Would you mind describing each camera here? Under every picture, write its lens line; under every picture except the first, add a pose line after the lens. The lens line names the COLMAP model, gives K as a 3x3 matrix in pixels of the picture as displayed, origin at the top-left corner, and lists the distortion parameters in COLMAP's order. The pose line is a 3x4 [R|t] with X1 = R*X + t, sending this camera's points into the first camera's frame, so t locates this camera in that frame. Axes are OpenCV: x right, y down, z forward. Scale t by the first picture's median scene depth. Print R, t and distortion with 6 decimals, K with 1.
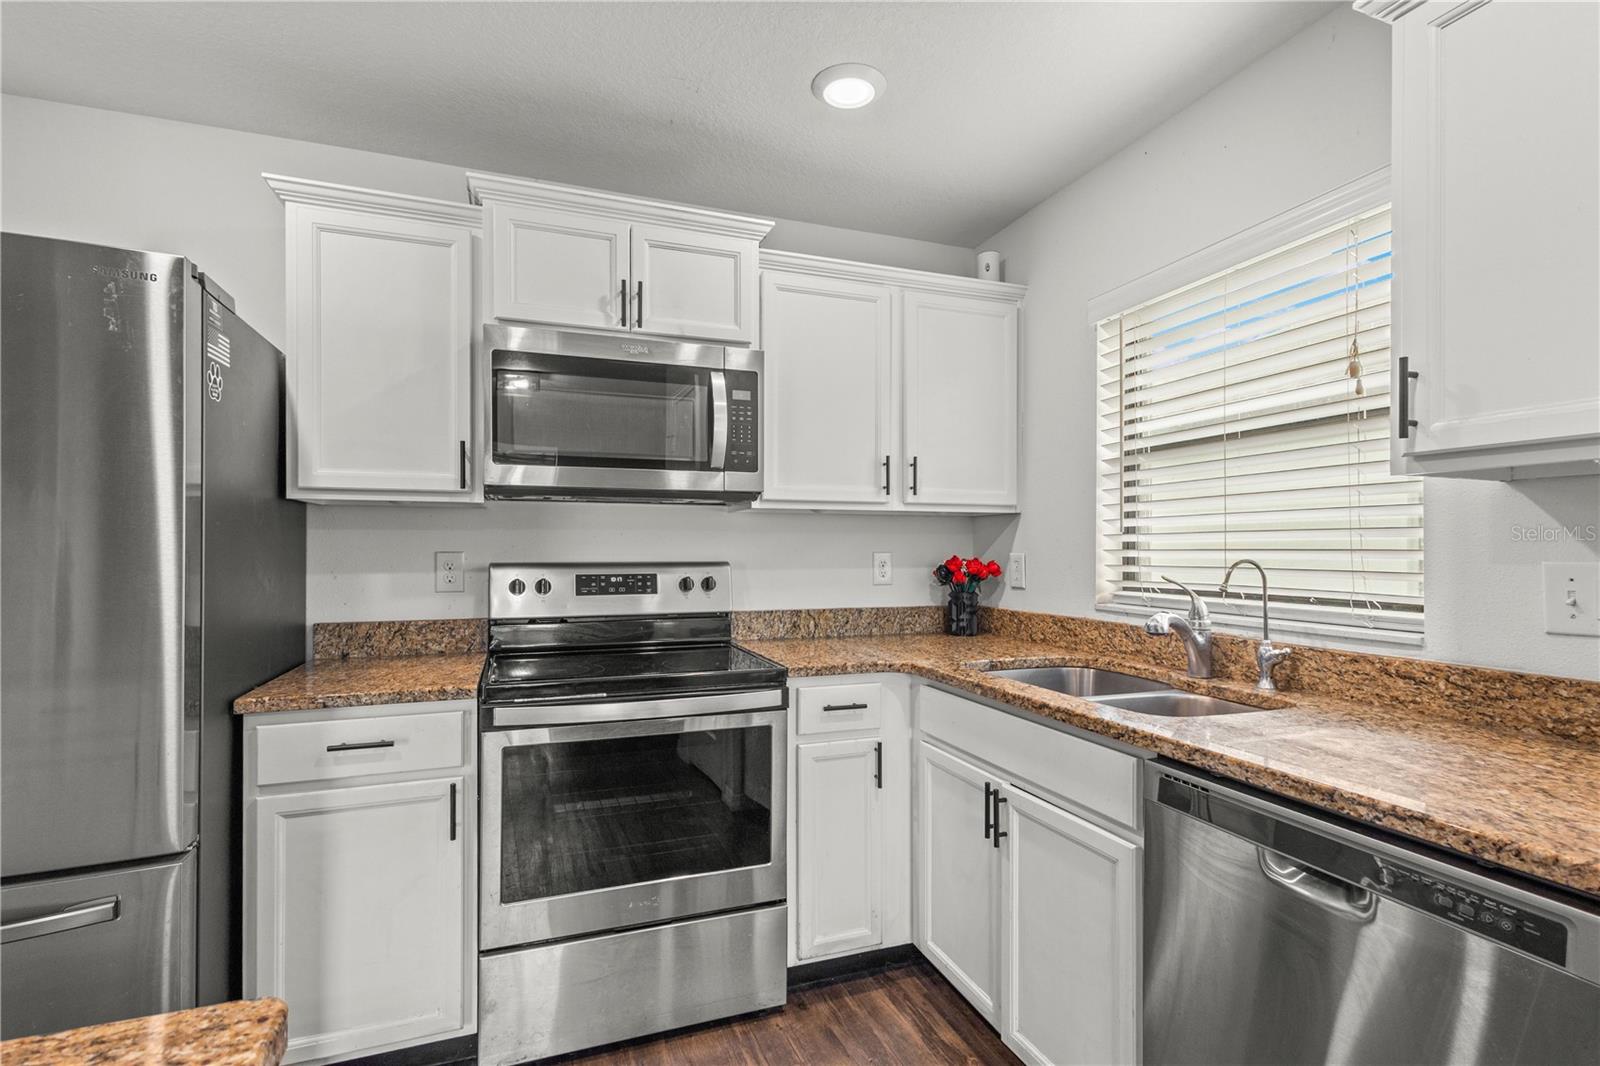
lens RADIAL K [[747.1, 0, 796.1], [0, 747.1, 548.3], [0, 0, 1]] dist [0.012644, 0.000084]
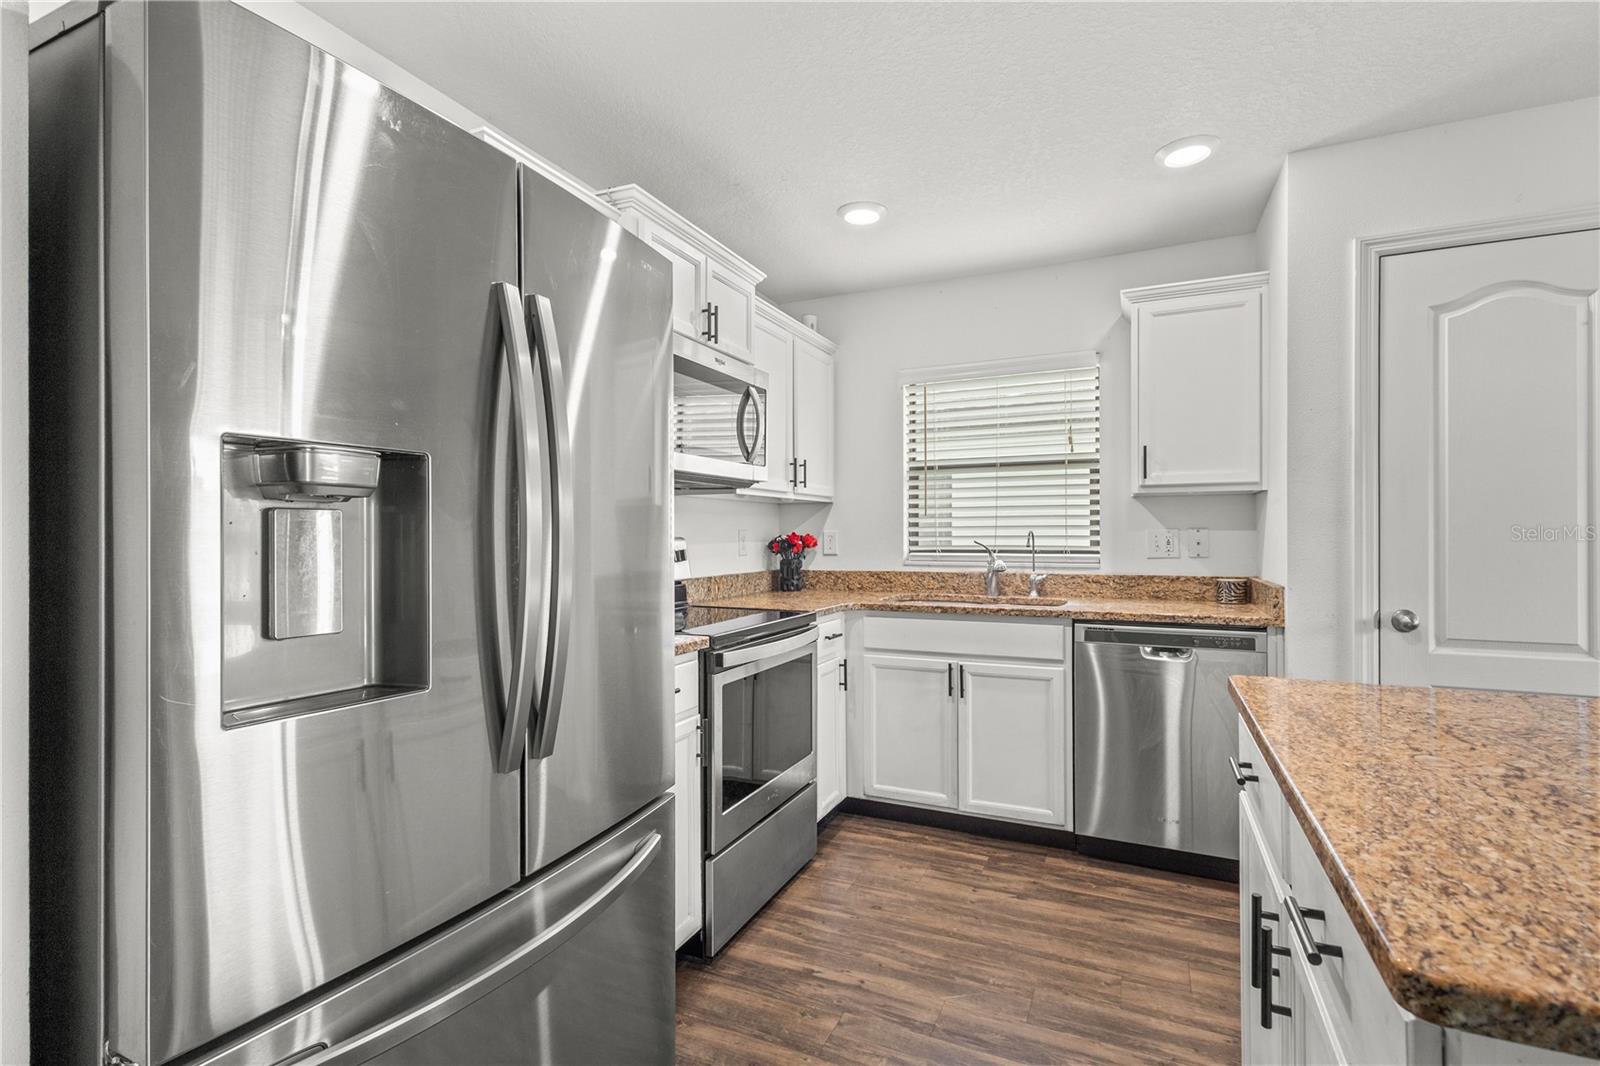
lens RADIAL K [[751.1, 0, 794.8], [0, 751.1, 534.3], [0, 0, 1]] dist [0.008435, 0.000629]
pose [[0.706956, -0.003998, 0.707247, -0.919152], [0.004239, 0.999990, 0.001416, 0.014315], [-0.707245, 0.001997, 0.706966, 0.038986]]
